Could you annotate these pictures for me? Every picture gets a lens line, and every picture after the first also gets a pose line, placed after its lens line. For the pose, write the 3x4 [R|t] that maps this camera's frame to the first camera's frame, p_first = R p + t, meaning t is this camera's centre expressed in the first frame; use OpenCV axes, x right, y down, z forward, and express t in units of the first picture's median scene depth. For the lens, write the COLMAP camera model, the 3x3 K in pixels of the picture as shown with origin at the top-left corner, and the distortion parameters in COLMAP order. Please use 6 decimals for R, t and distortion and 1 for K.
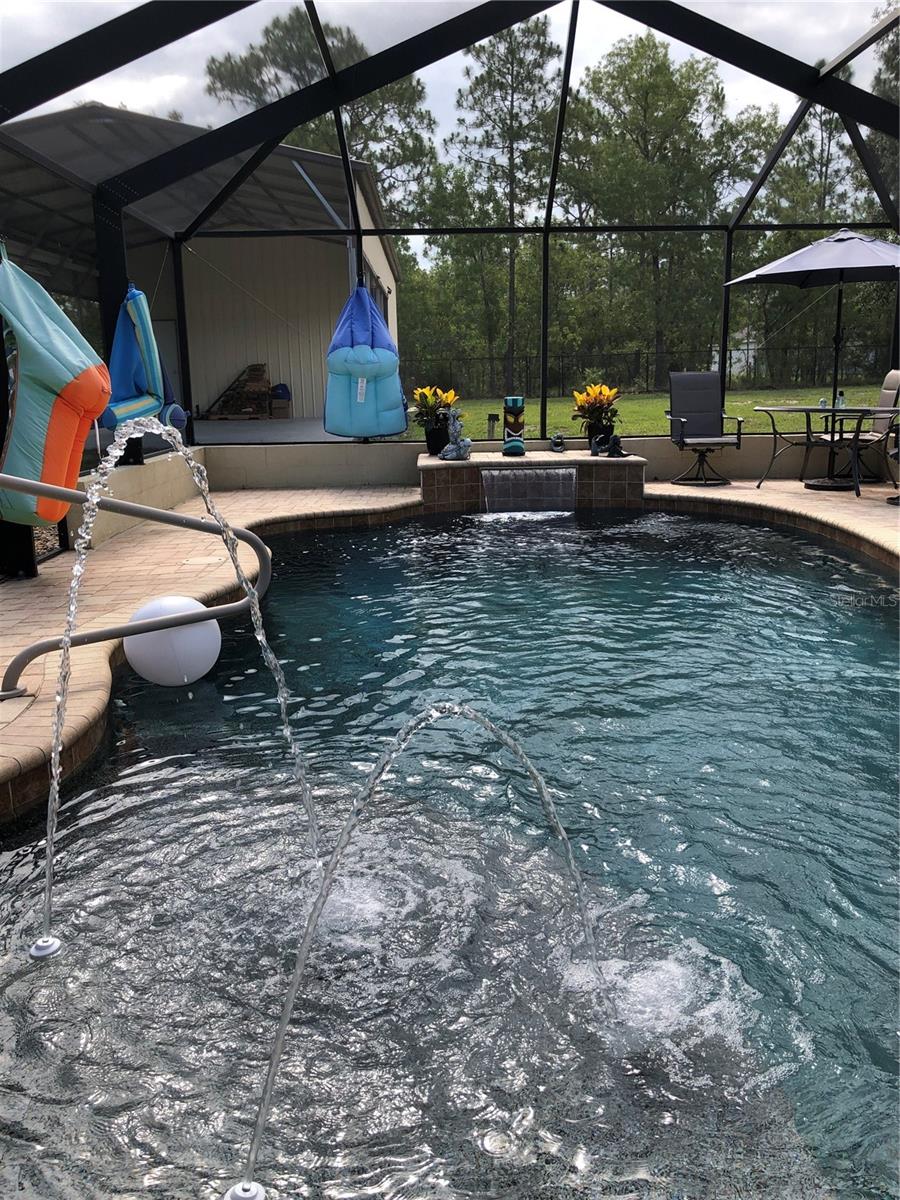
lens RADIAL K [[985.1, 0, 450.0], [0, 985.1, 600.0], [0, 0, 1]] dist [0.004795, -0.003390]
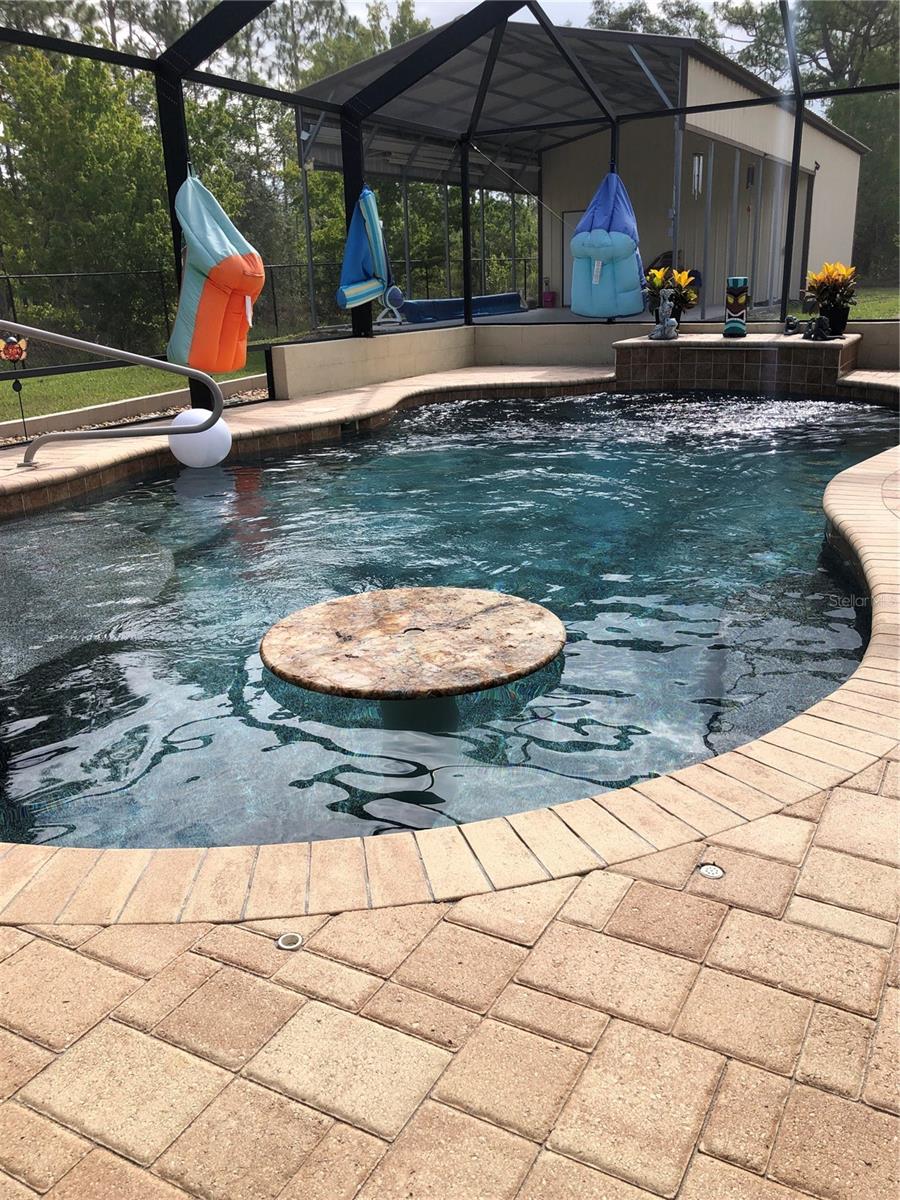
lens RADIAL K [[990.2, 0, 450.0], [0, 990.2, 600.0], [0, 0, 1]] dist [-0.067093, 0.132762]
pose [[0.877012, 0.135119, -0.461079, 0.303132], [-0.087127, 0.988457, 0.123944, 0.017505], [0.472504, -0.068528, 0.878660, -0.028692]]
